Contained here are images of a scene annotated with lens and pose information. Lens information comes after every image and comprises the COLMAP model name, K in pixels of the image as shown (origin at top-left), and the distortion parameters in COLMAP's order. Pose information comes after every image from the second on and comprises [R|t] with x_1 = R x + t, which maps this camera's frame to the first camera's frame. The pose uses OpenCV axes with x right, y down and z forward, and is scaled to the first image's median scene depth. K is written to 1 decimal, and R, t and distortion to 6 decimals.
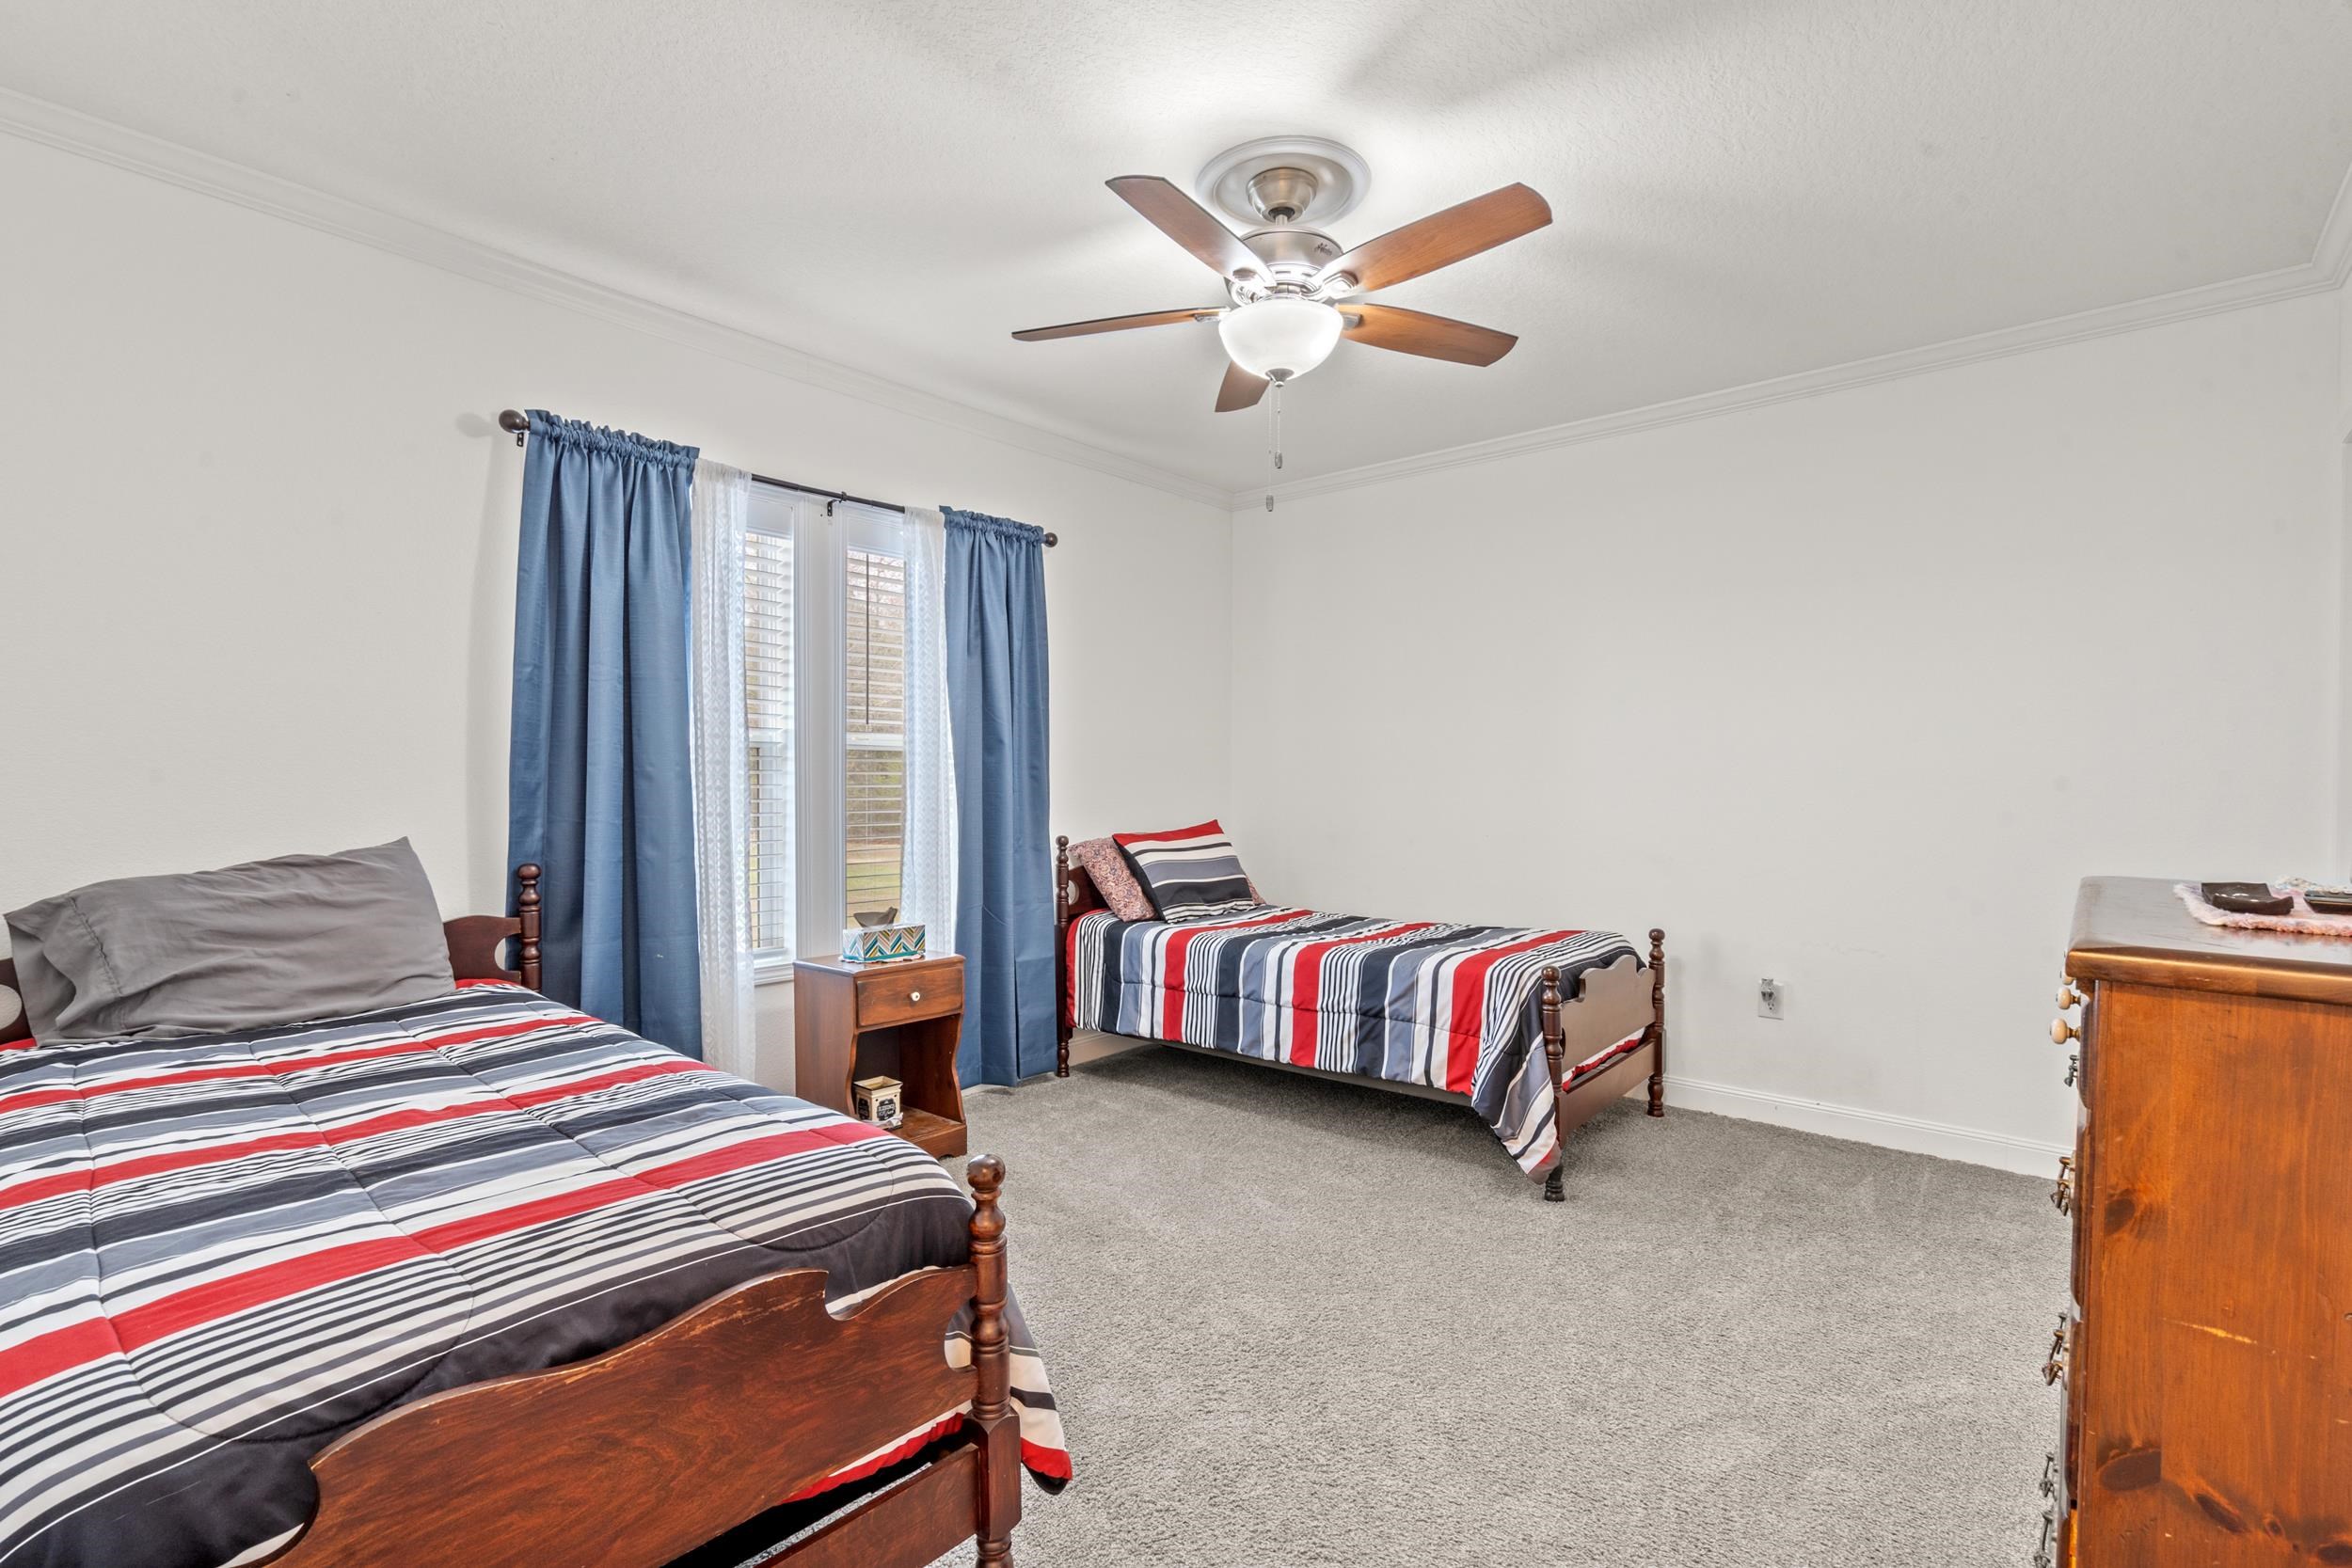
lens RADIAL K [[1073.3, 0, 1172.6], [0, 1073.3, 777.6], [0, 0, 1]] dist [-0.007211, 0.002134]
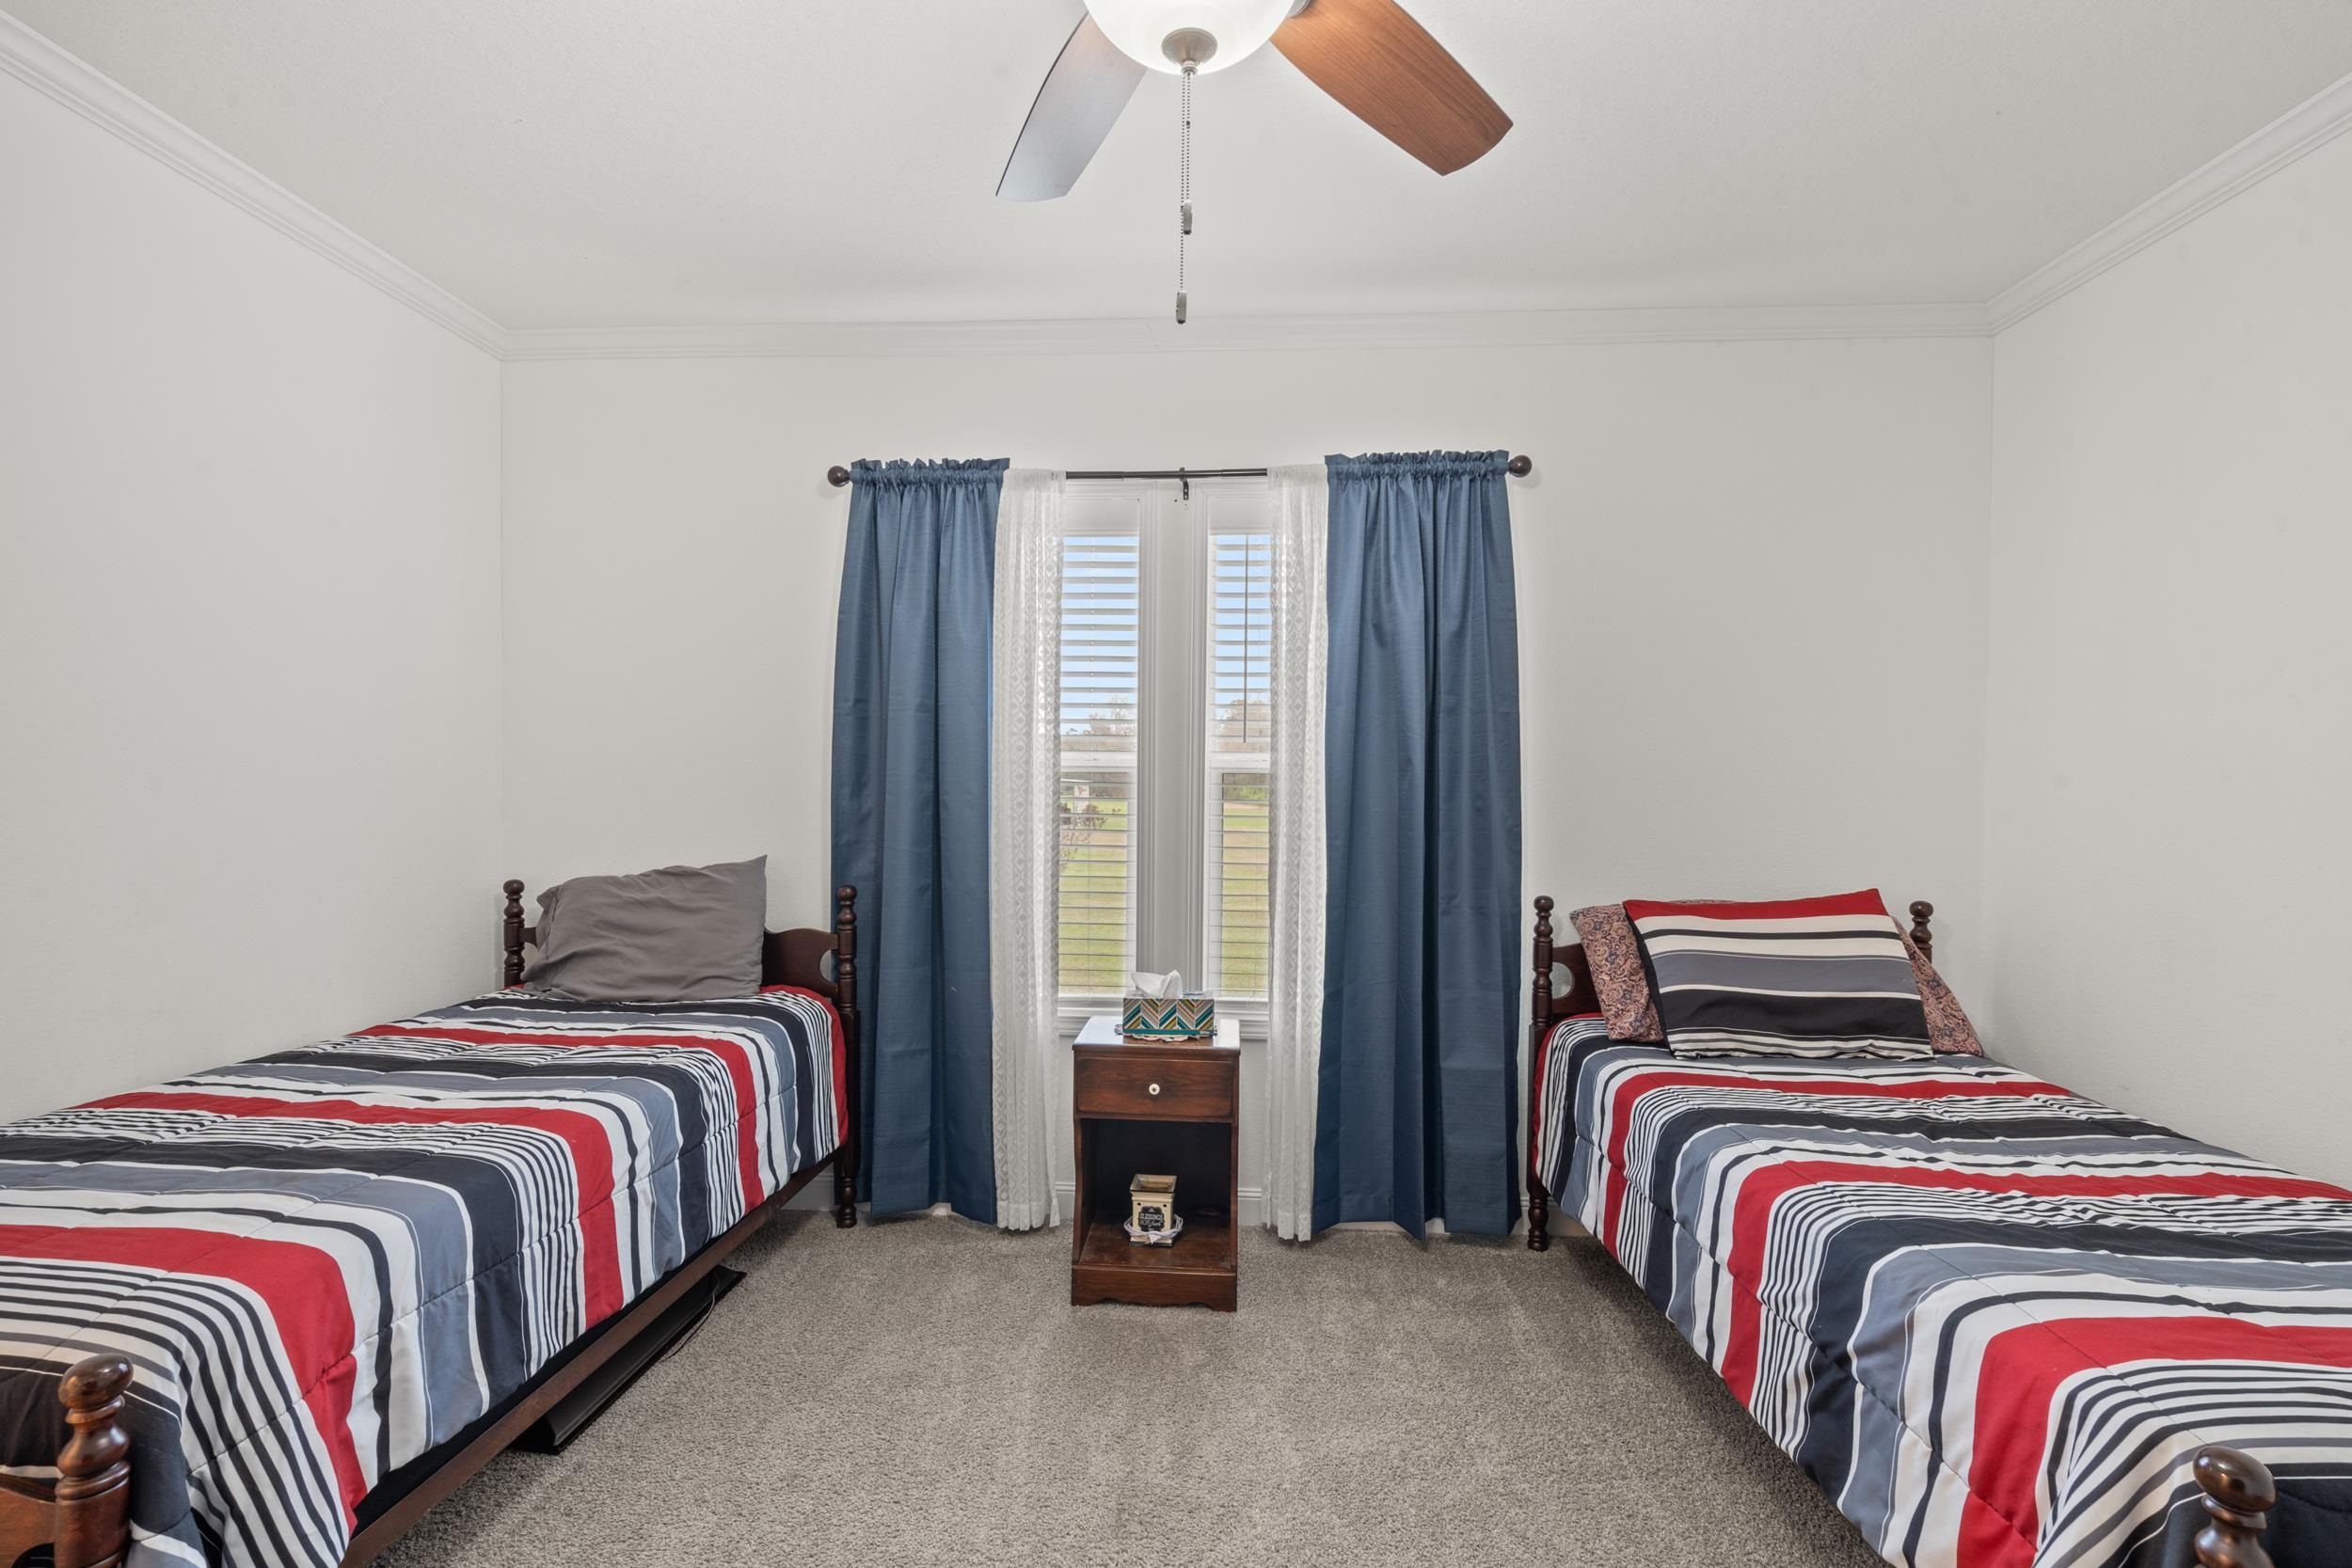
lens RADIAL K [[1073.3, 0, 1175.1], [0, 1073.3, 791.3], [0, 0, 1]] dist [-0.007211, 0.002134]
pose [[0.606575, 0.010161, -0.794962, 0.386073], [-0.007349, 0.999947, 0.007174, -0.020340], [0.794993, 0.001490, 0.606617, 0.520375]]
